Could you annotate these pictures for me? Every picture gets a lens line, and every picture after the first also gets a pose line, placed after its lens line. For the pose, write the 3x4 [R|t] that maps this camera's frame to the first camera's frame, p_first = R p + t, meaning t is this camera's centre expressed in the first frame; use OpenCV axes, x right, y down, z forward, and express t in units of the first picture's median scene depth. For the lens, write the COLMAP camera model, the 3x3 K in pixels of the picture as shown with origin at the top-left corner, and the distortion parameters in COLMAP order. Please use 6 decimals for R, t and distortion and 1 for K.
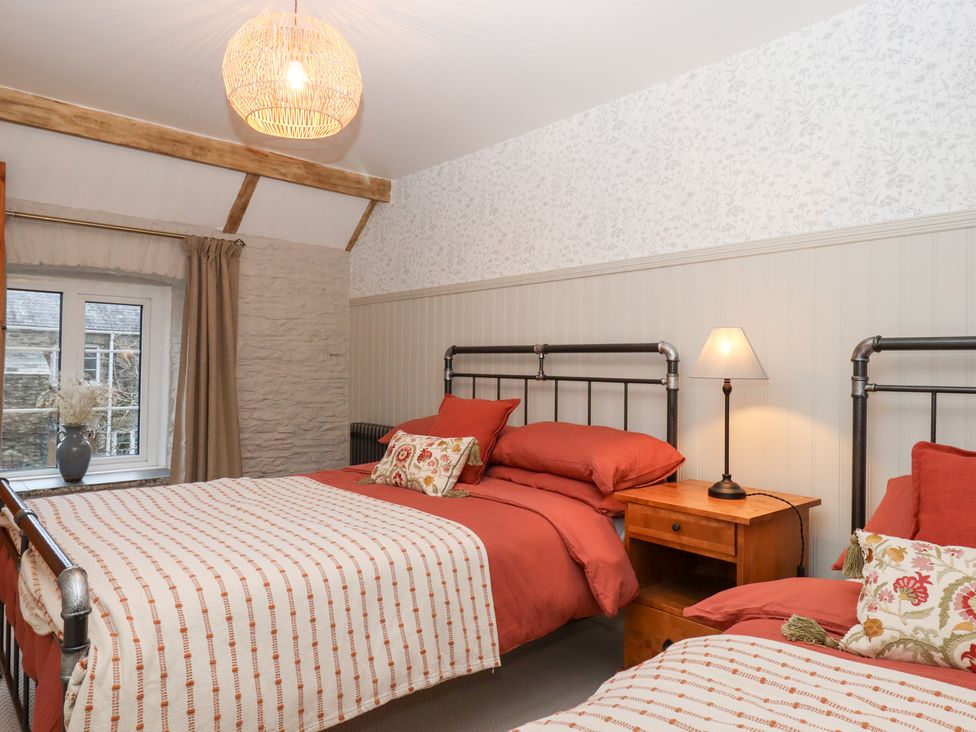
lens RADIAL K [[649.5, 0, 494.0], [0, 649.5, 365.3], [0, 0, 1]] dist [0.000309, -0.004480]
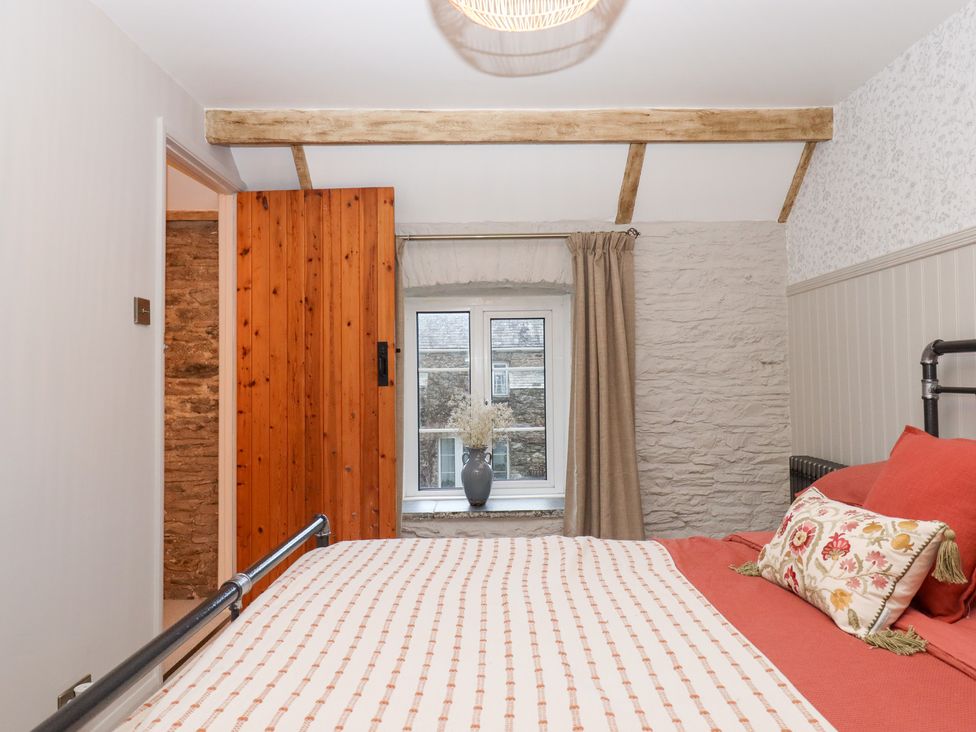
lens RADIAL K [[659.7, 0, 506.6], [0, 659.7, 364.4], [0, 0, 1]] dist [0.000648, -0.002331]
pose [[0.750282, -0.038955, -0.659969, 0.036869], [0.029430, 0.999241, -0.025523, -0.004358], [0.660463, -0.000273, 0.750859, 0.274568]]
